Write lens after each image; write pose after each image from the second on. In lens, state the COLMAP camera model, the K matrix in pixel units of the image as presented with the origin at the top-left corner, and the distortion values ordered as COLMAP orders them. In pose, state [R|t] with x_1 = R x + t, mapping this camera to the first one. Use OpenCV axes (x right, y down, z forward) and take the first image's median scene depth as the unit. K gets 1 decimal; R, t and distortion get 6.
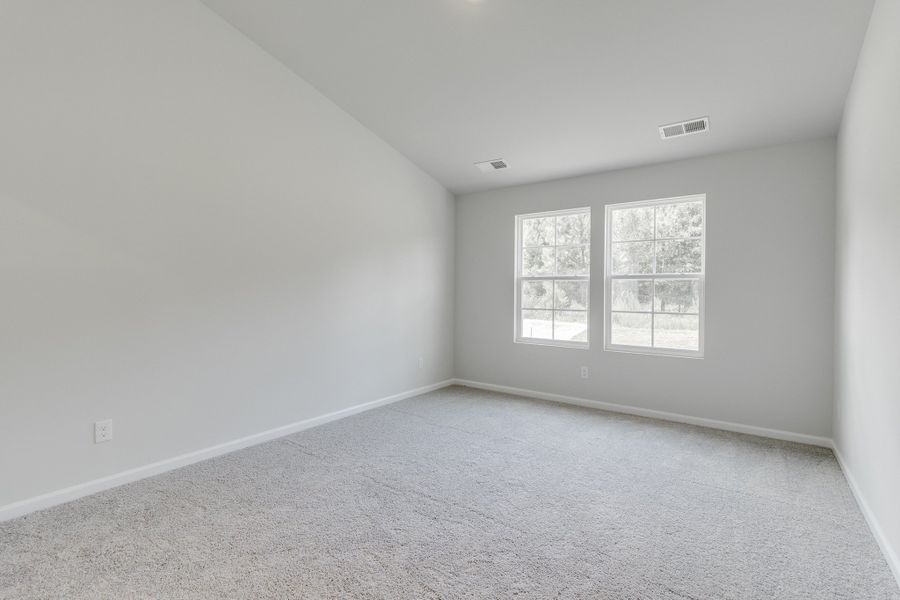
lens RADIAL K [[290.7, 0, 451.5], [0, 290.7, 295.7], [0, 0, 1]] dist [-0.000291, -0.000027]
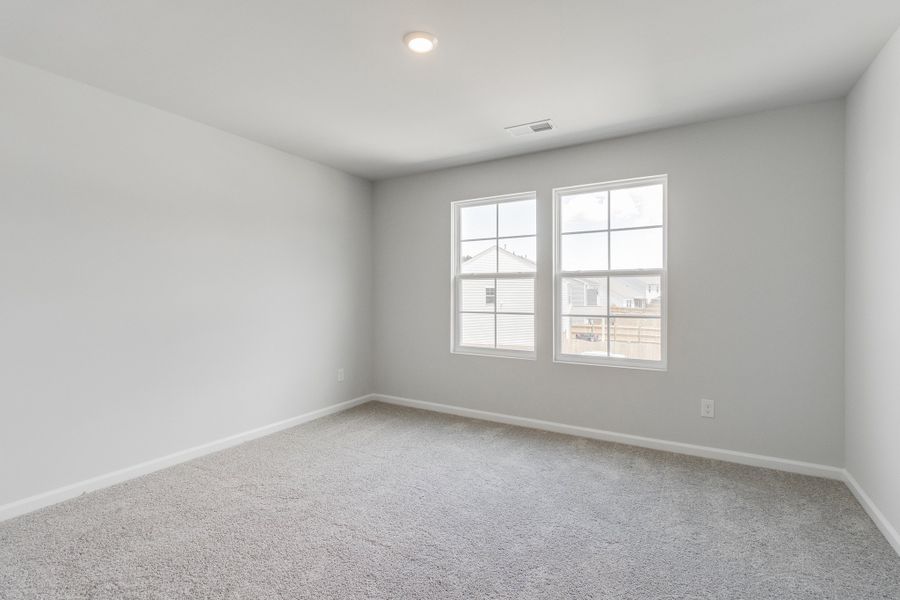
lens RADIAL K [[384.0, 0, 448.5], [0, 384.0, 296.5], [0, 0, 1]] dist [-0.001906, 0.000045]
pose [[0.999733, -0.006817, -0.022063, 0.249260], [0.006740, 0.999971, -0.003560, 0.003171], [0.022086, 0.003410, 0.999750, -0.121045]]
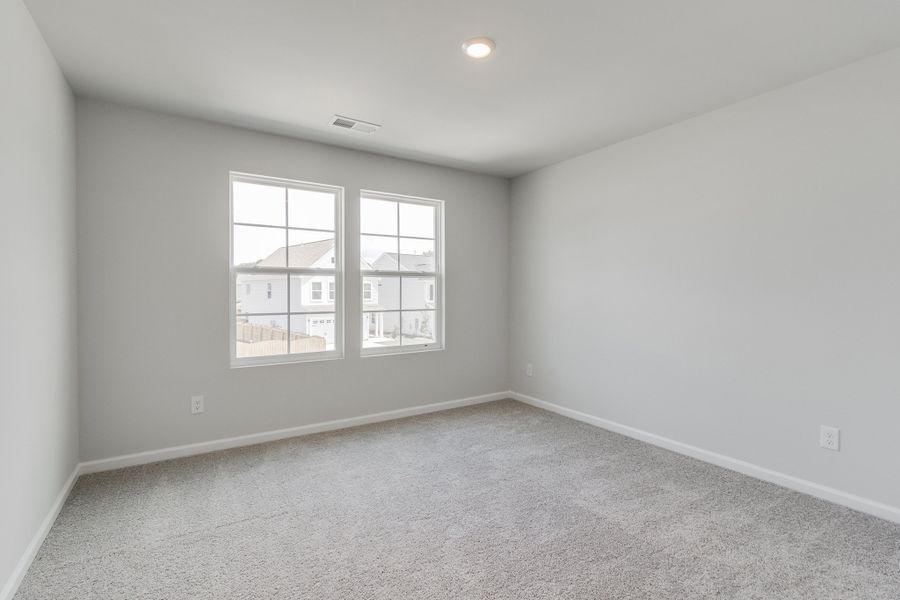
lens RADIAL K [[384.0, 0, 449.7], [0, 384.0, 298.2], [0, 0, 1]] dist [-0.001906, 0.000045]
pose [[0.524634, -0.023466, 0.851004, -0.276121], [0.013207, 0.999724, 0.019425, -0.005323], [-0.851225, 0.001048, 0.524799, 0.154228]]
